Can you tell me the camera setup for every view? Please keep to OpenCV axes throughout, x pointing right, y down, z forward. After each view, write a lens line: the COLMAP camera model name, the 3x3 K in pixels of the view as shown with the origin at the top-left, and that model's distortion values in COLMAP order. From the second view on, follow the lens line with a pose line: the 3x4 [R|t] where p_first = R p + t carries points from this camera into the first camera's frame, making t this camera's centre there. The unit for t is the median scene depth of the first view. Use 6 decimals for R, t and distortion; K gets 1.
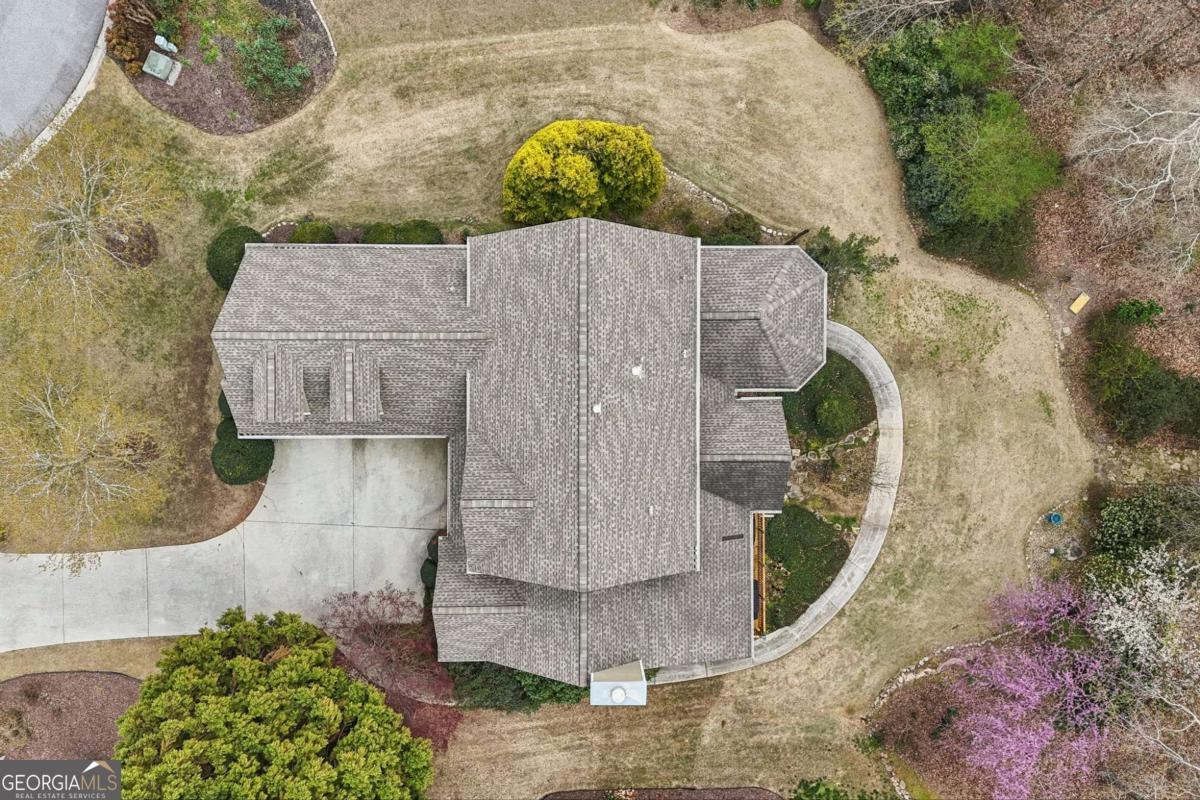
lens RADIAL K [[992.8, 0, 601.4], [0, 992.8, 397.6], [0, 0, 1]] dist [0.094667, -0.110932]
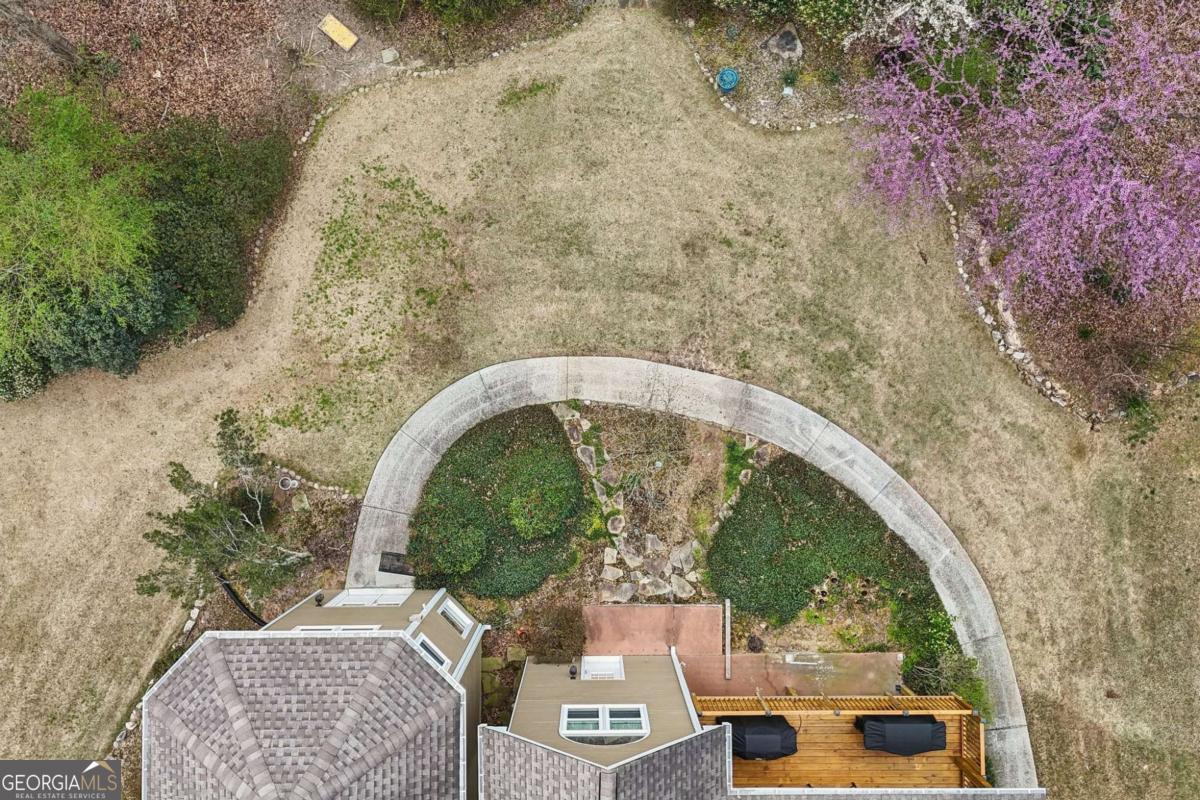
lens RADIAL K [[980.1, 0, 598.5], [0, 980.1, 426.3], [0, 0, 1]] dist [0.127848, -0.203027]
pose [[-0.005105, -0.999920, -0.011539, 0.269199], [0.999875, -0.005277, 0.014875, 0.040511], [-0.014934, -0.011462, 0.999823, 0.457794]]
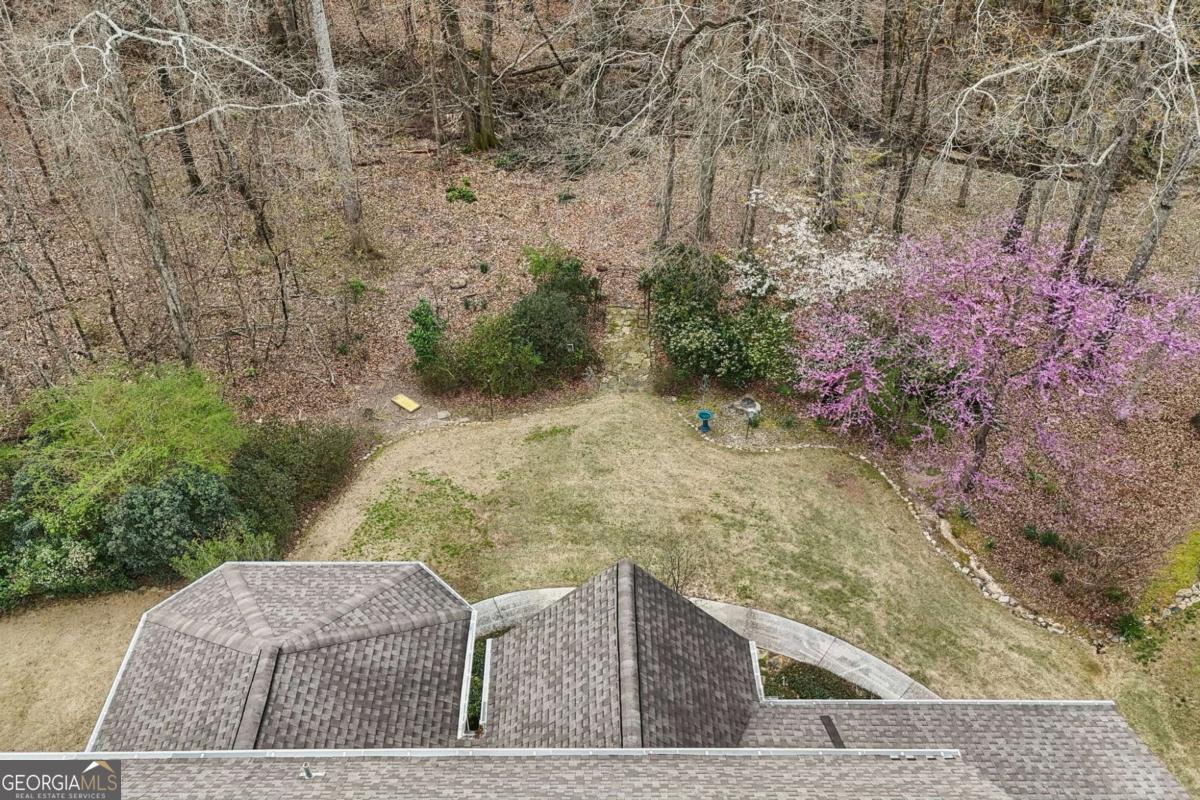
lens RADIAL K [[992.8, 0, 601.4], [0, 992.8, 397.6], [0, 0, 1]] dist [0.094667, -0.110932]
pose [[-0.011688, -0.663497, 0.748088, -0.061987], [0.999798, 0.004488, 0.019601, 0.033407], [-0.016363, 0.748166, 0.663310, 0.530216]]
